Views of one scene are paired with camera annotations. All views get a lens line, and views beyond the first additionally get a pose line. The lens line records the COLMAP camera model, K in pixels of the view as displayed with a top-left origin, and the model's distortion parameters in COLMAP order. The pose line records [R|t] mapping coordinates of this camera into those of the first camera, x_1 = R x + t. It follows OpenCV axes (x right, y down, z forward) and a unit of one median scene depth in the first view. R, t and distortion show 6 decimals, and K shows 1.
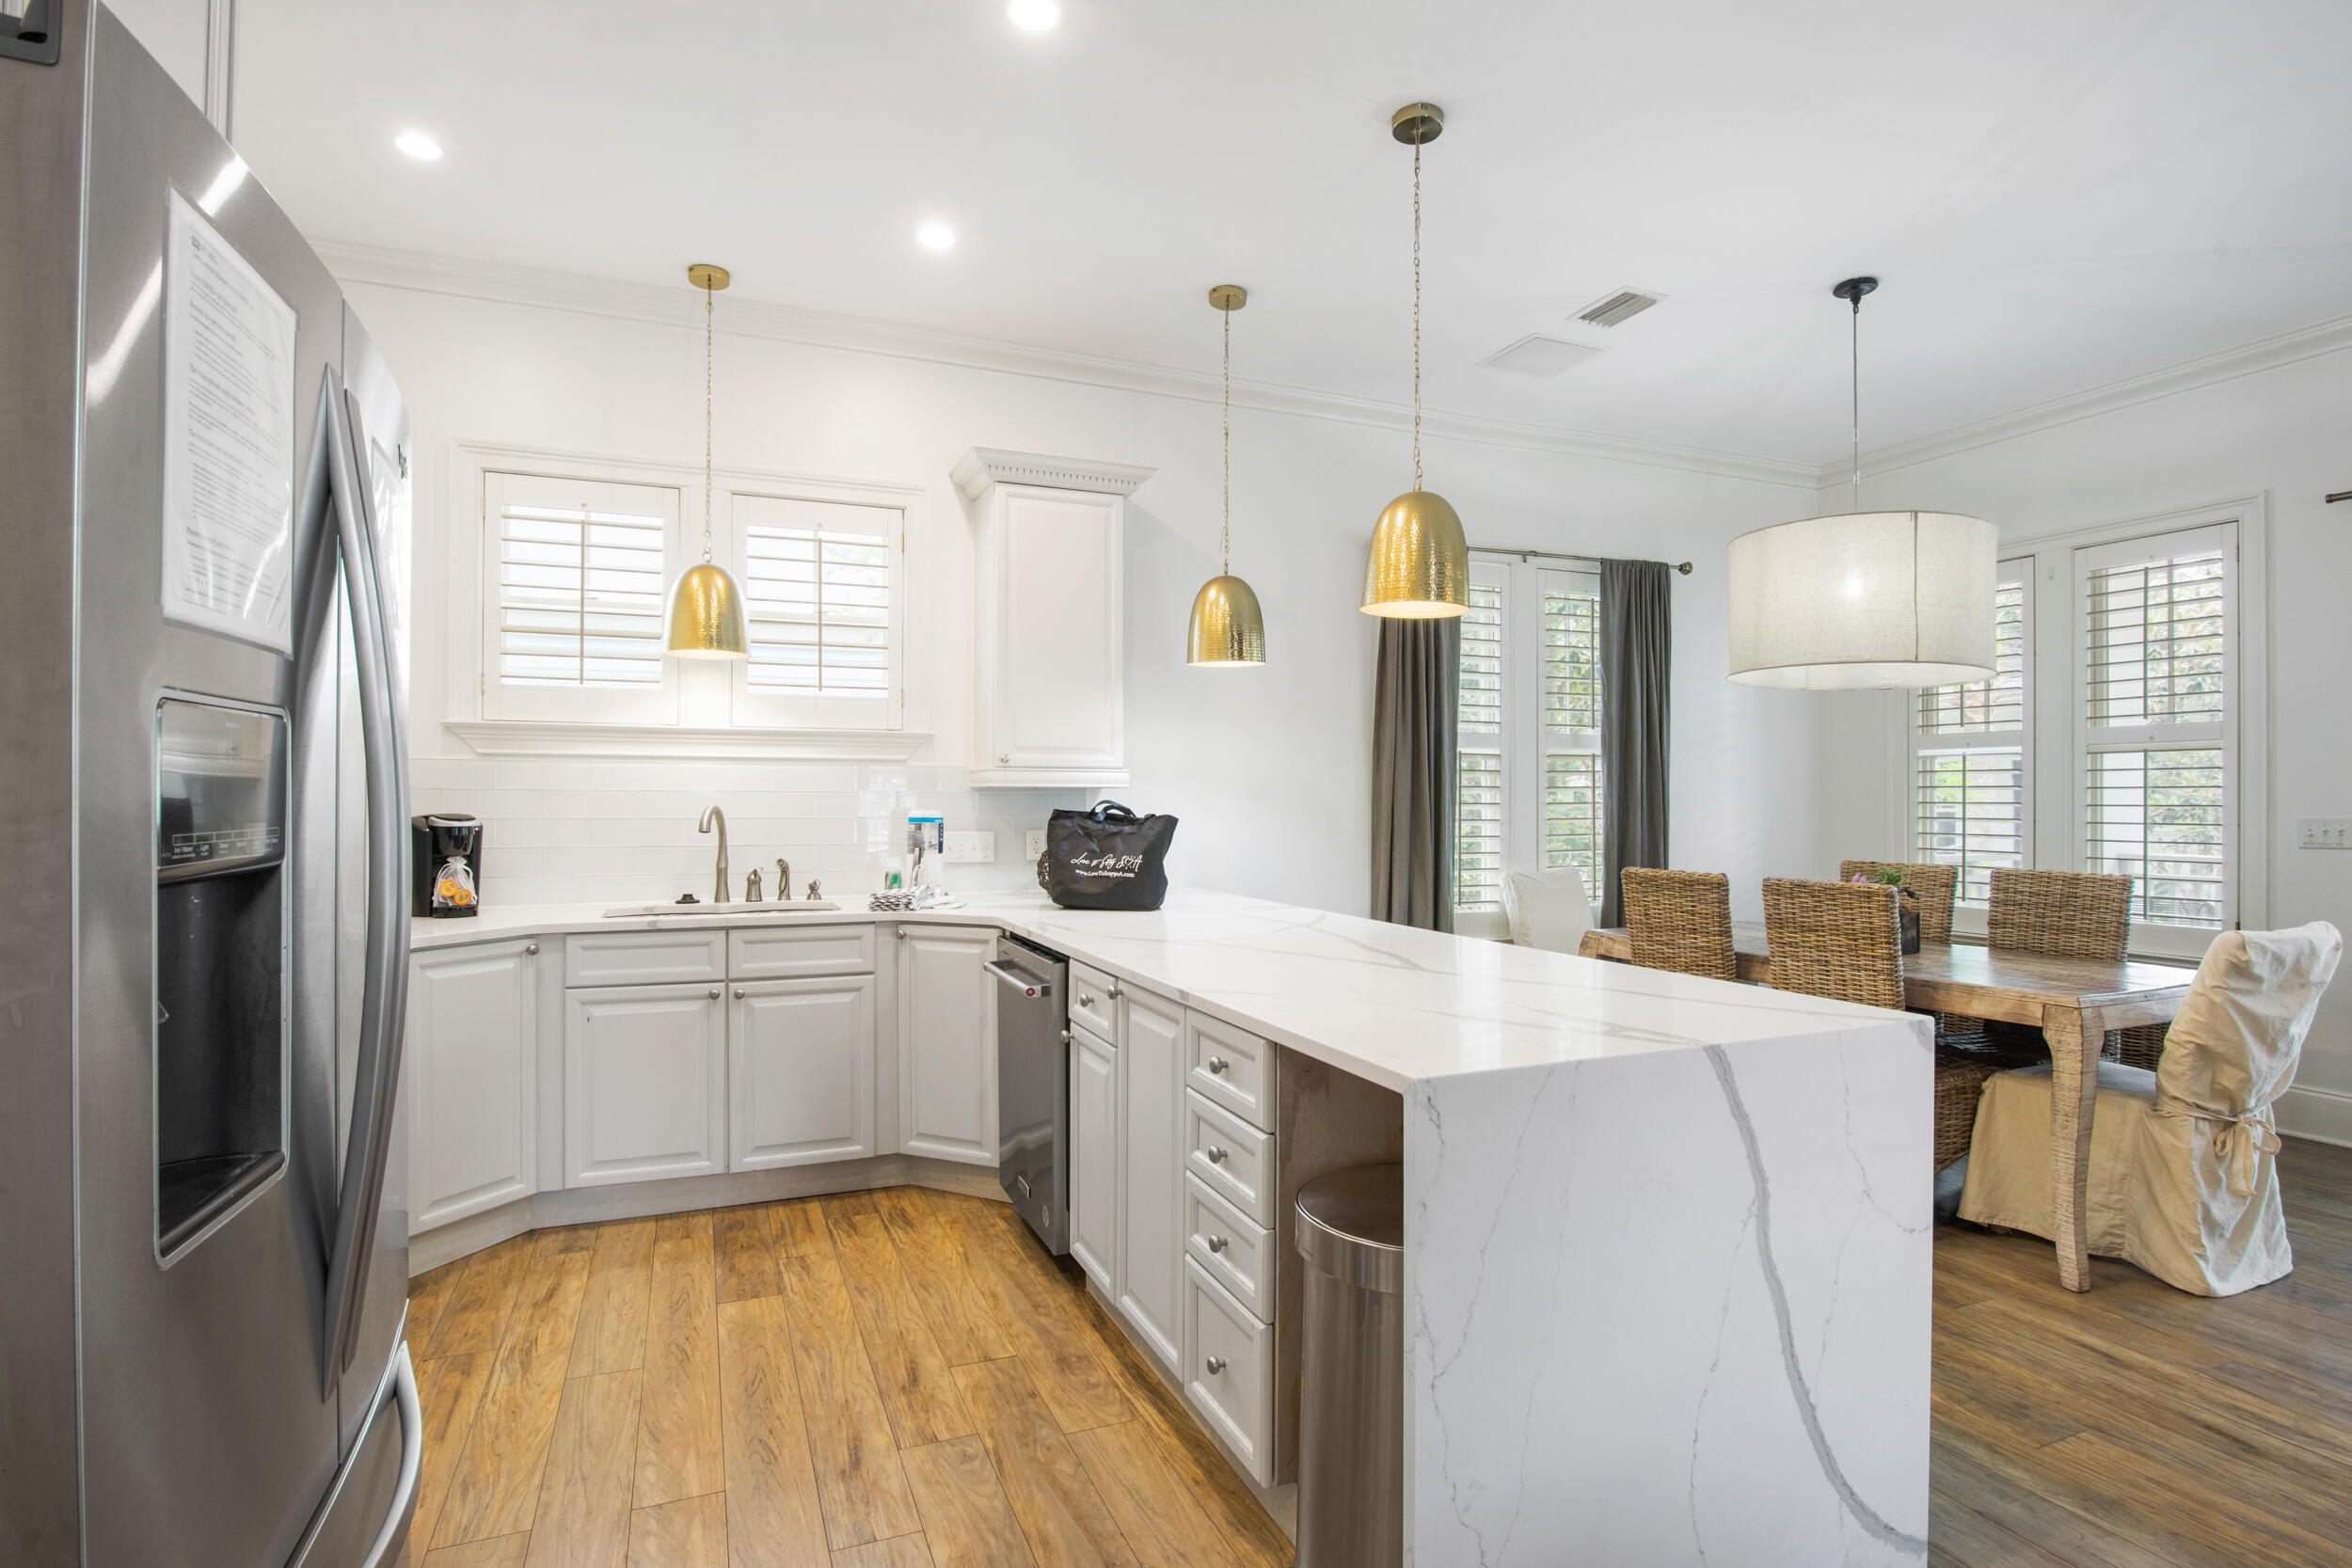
lens RADIAL K [[1177.7, 0, 1197.0], [0, 1177.7, 808.8], [0, 0, 1]] dist [-0.021935, -0.000488]
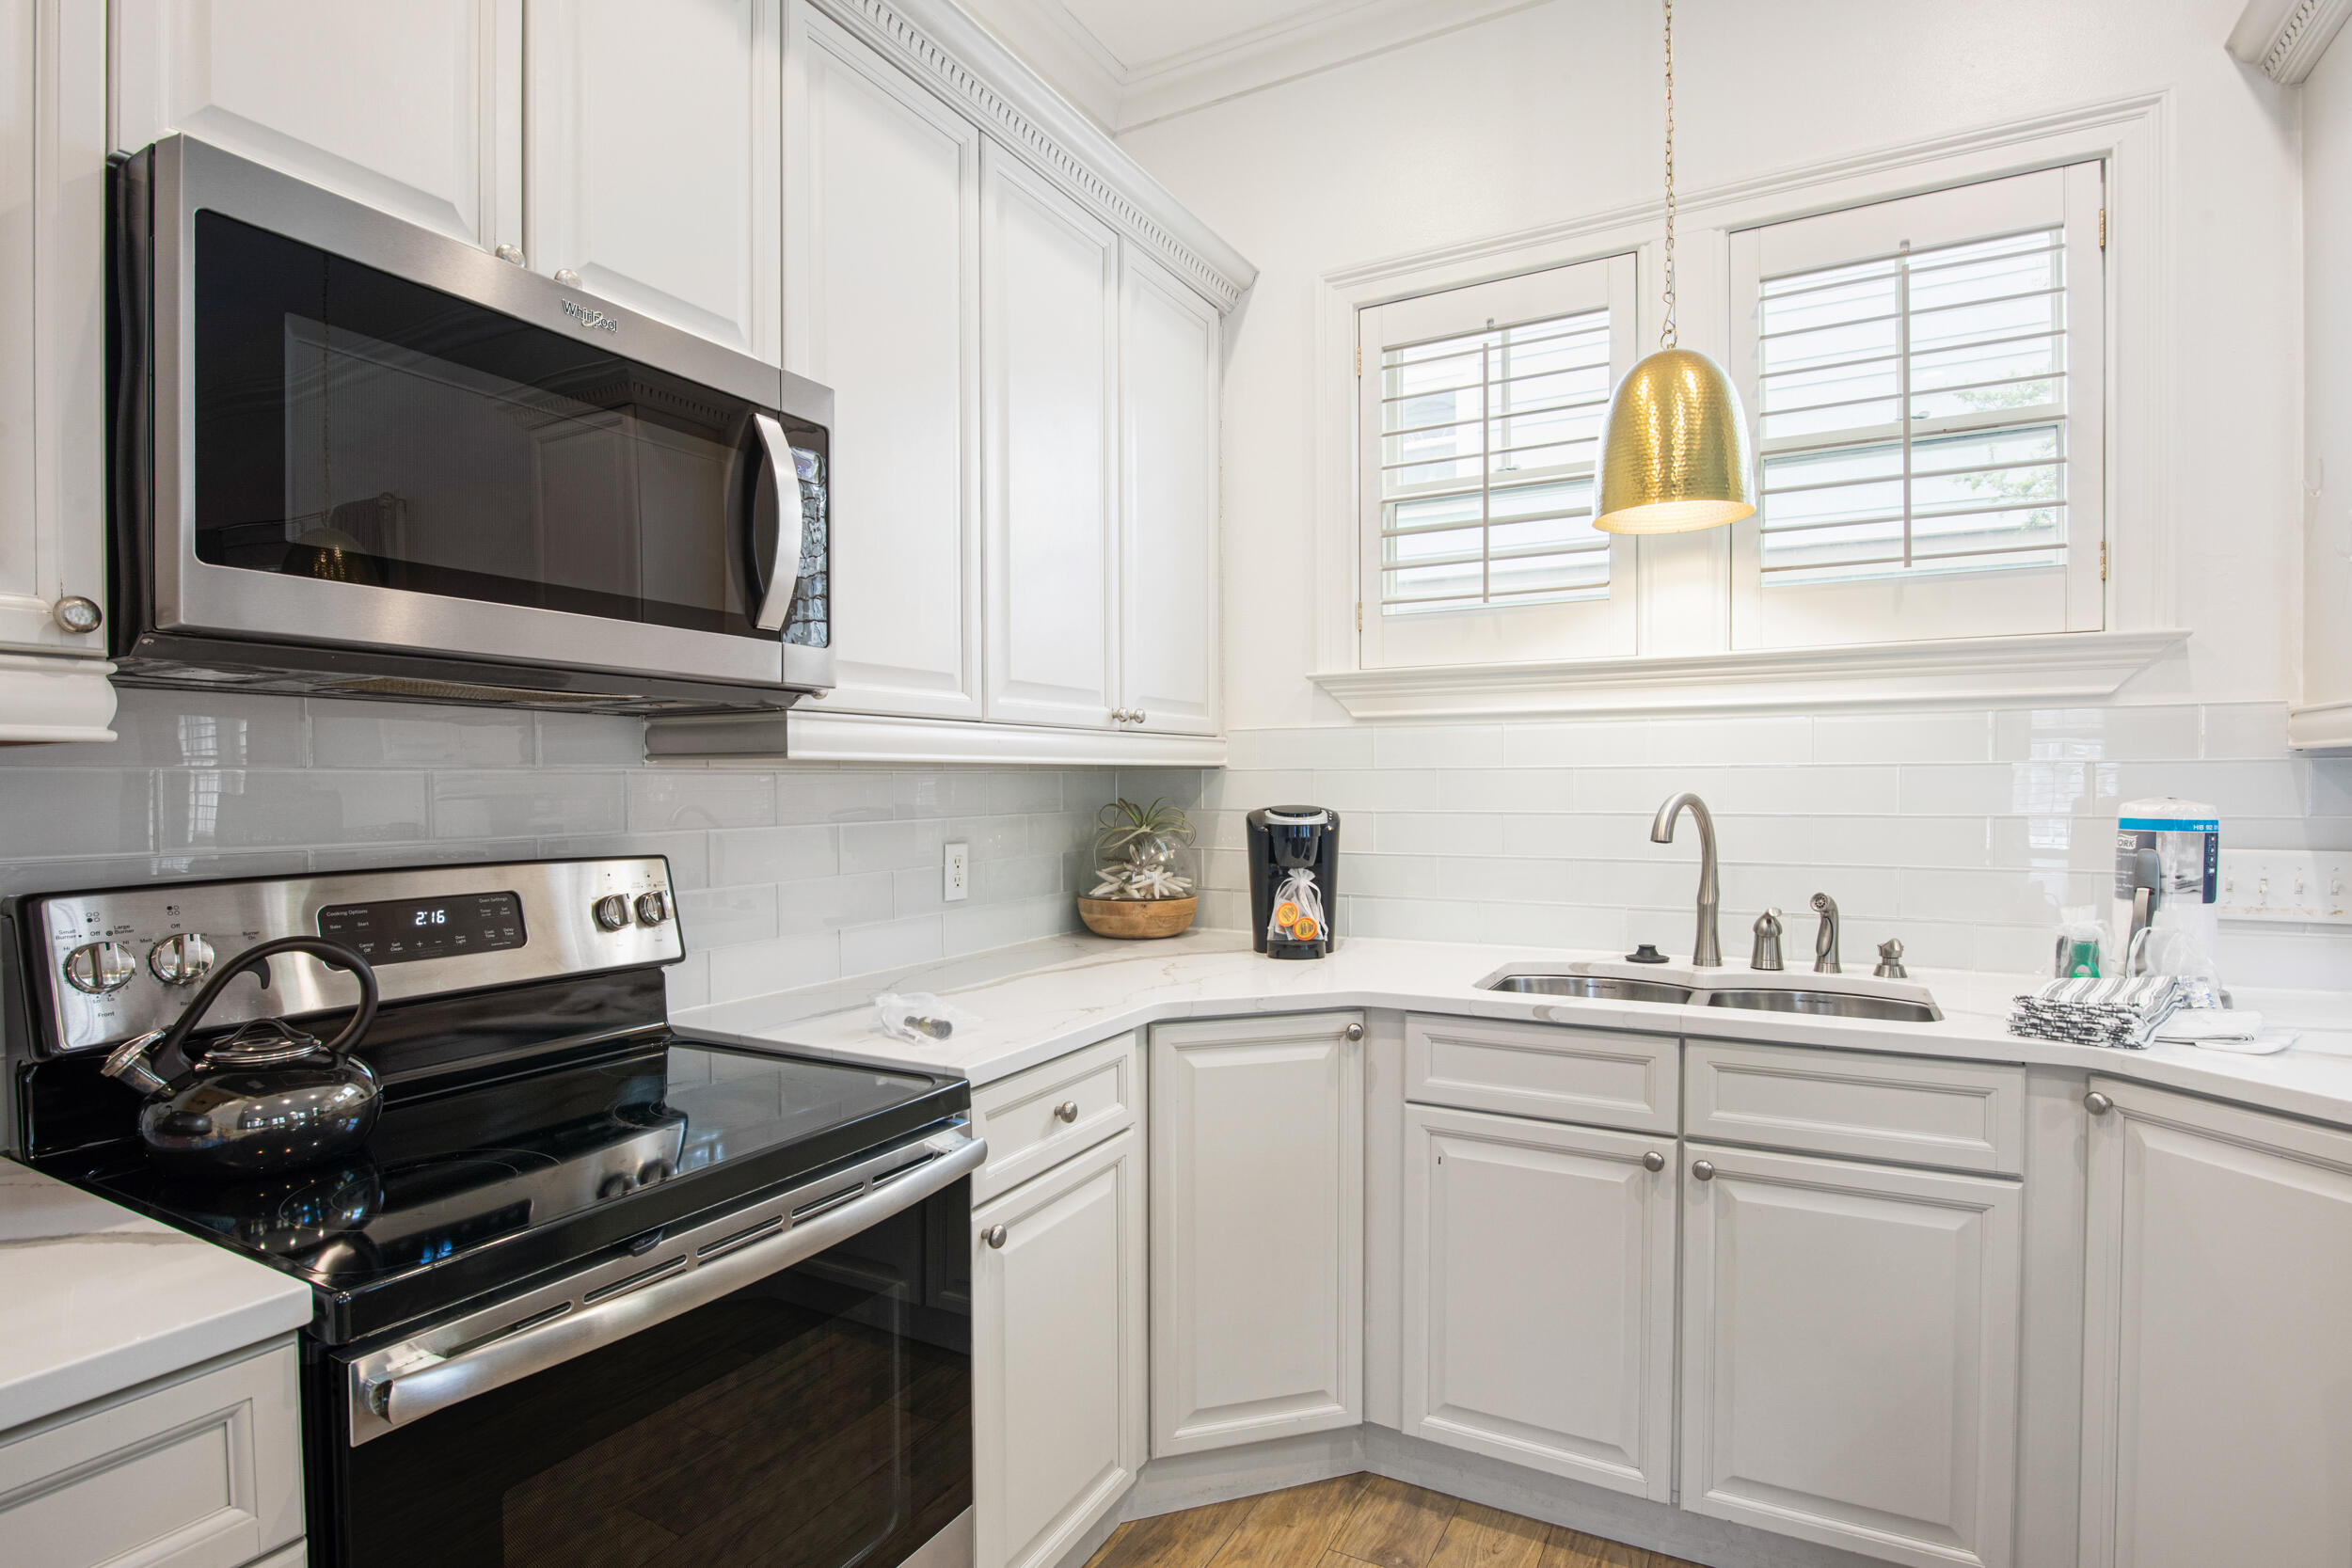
lens RADIAL K [[1205.7, 0, 1147.1], [0, 1205.7, 808.6], [0, 0, 1]] dist [-0.021702, -0.000159]
pose [[0.609240, 0.010973, -0.792910, -0.129670], [0.001343, 0.999889, 0.014870, -0.004373], [0.792985, -0.010124, 0.609157, 0.497499]]
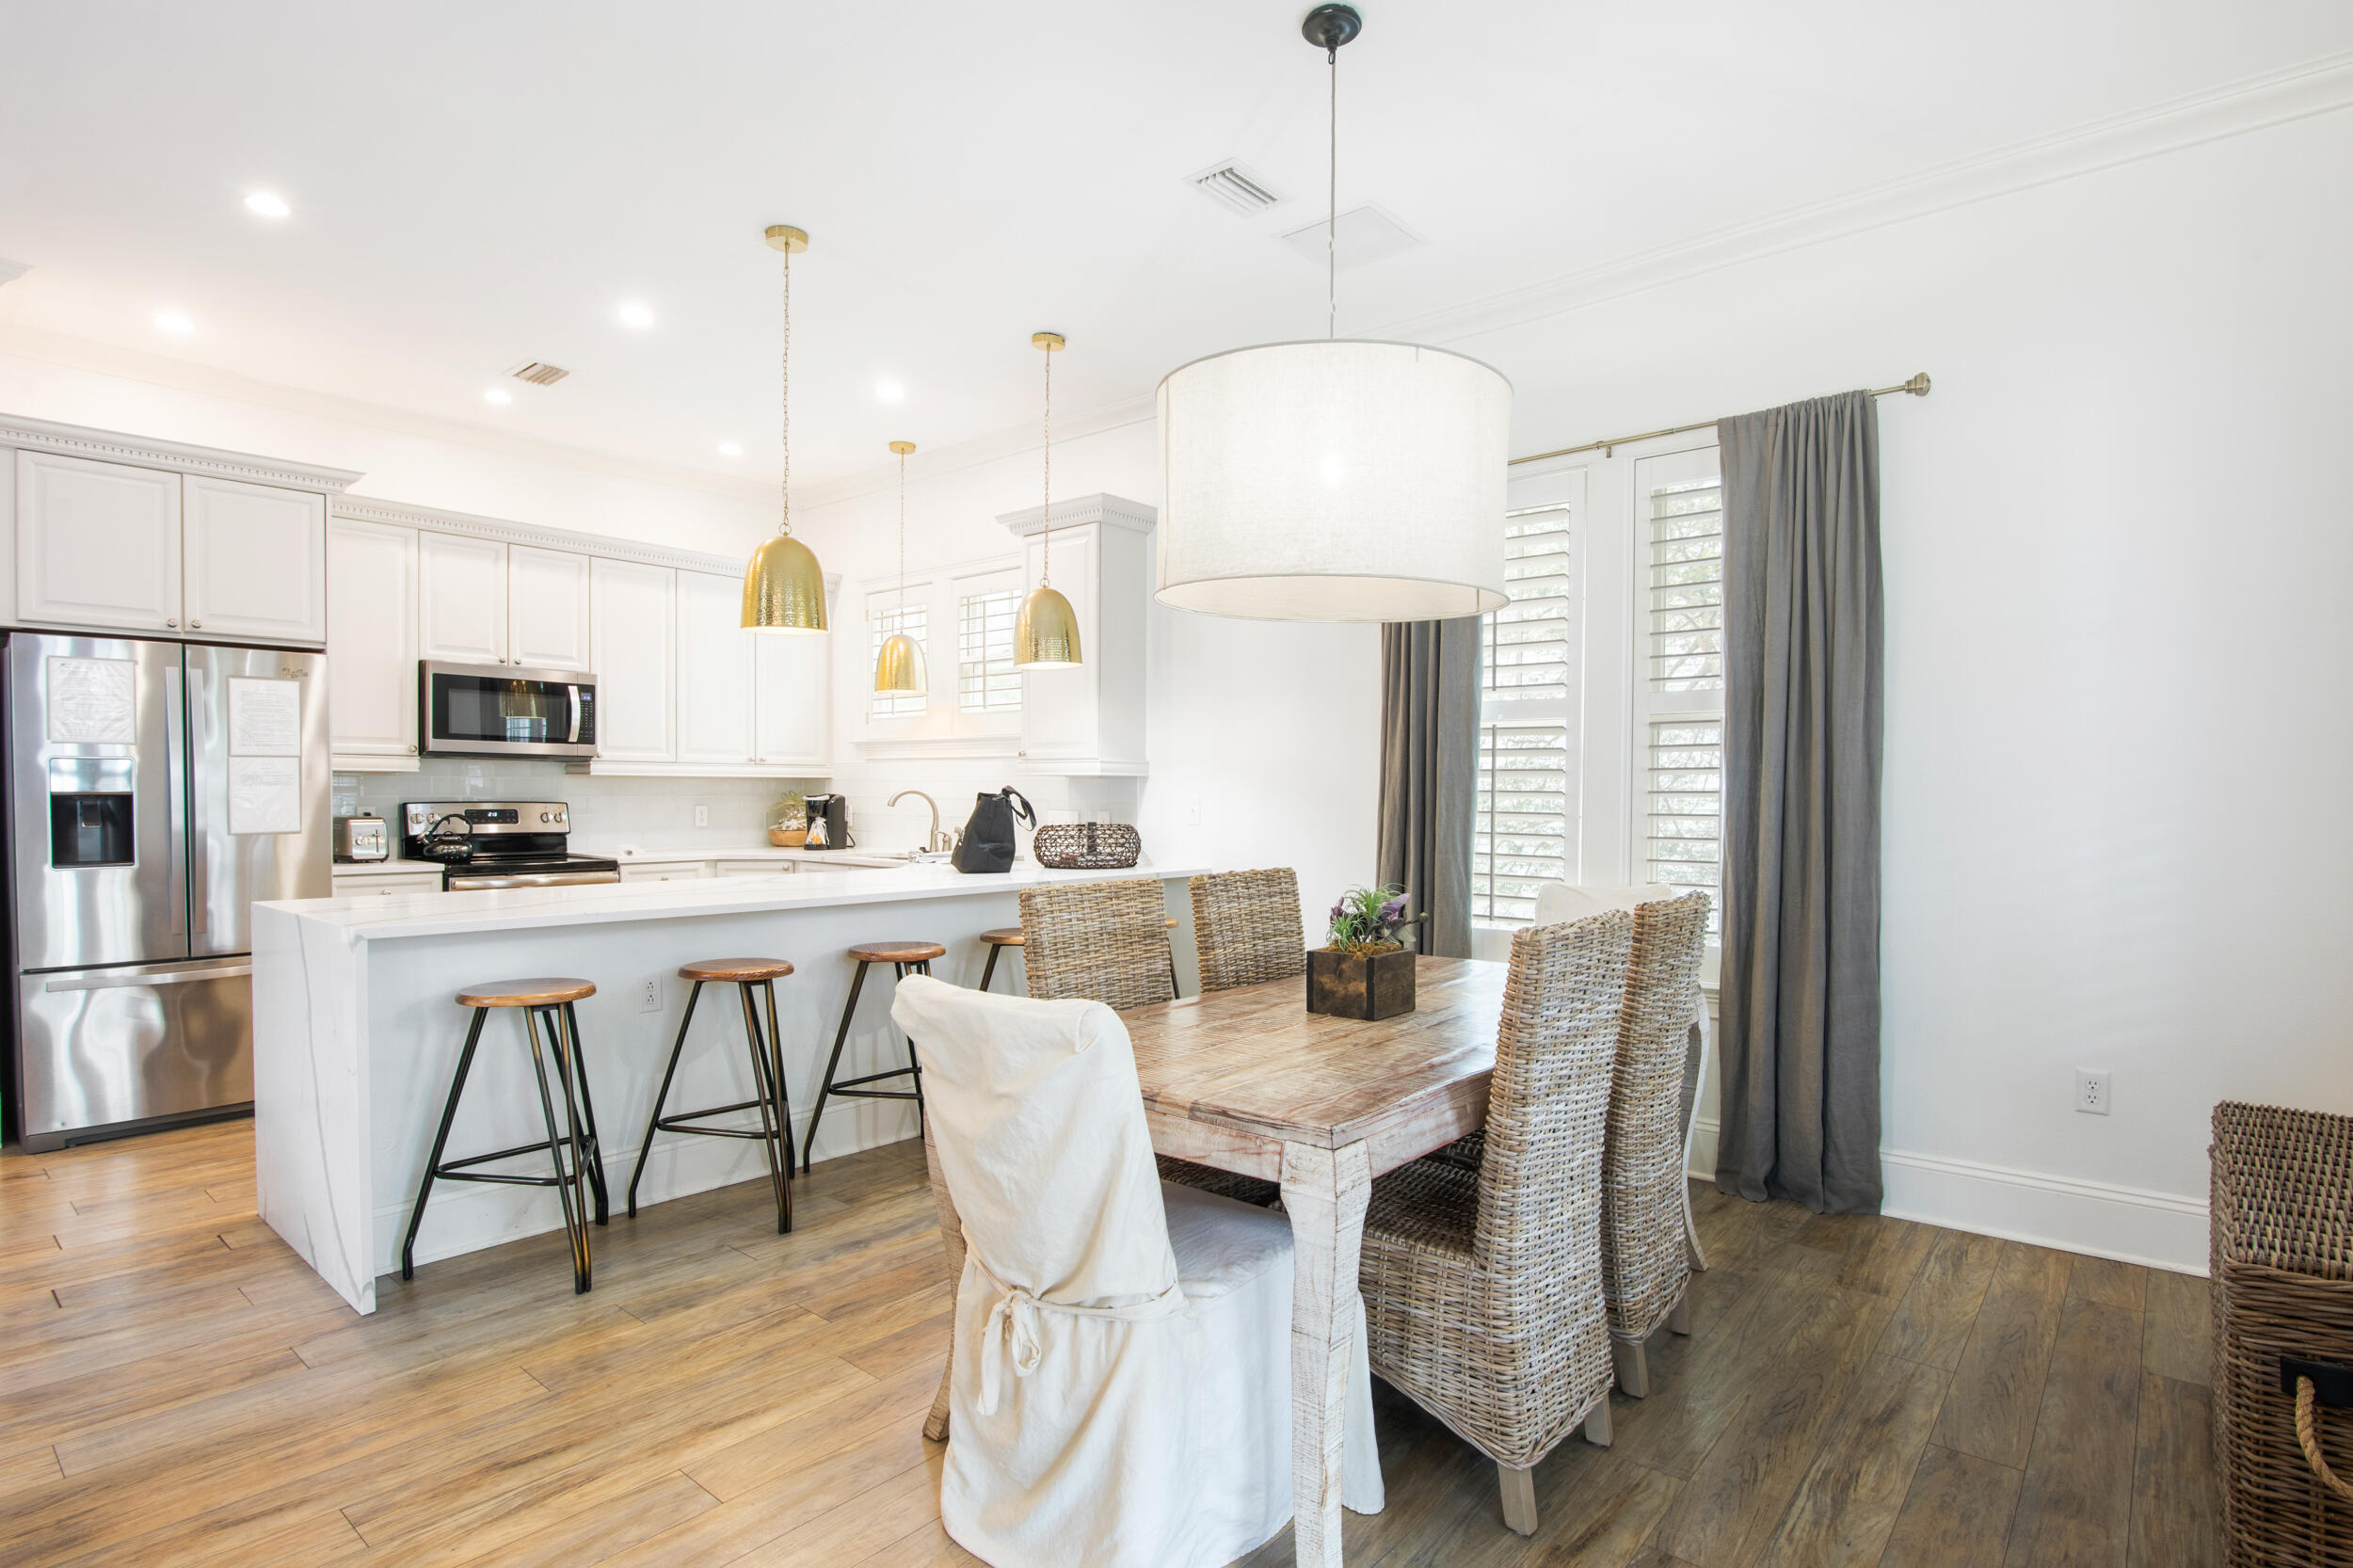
lens RADIAL K [[1206.4, 0, 1147.6], [0, 1206.4, 808.6], [0, 0, 1]] dist [-0.021702, -0.000159]
pose [[0.432422, 0.013983, -0.901563, 1.243184], [-0.014200, 0.999861, 0.008697, 0.003928], [0.901559, 0.009041, 0.432561, 0.649306]]
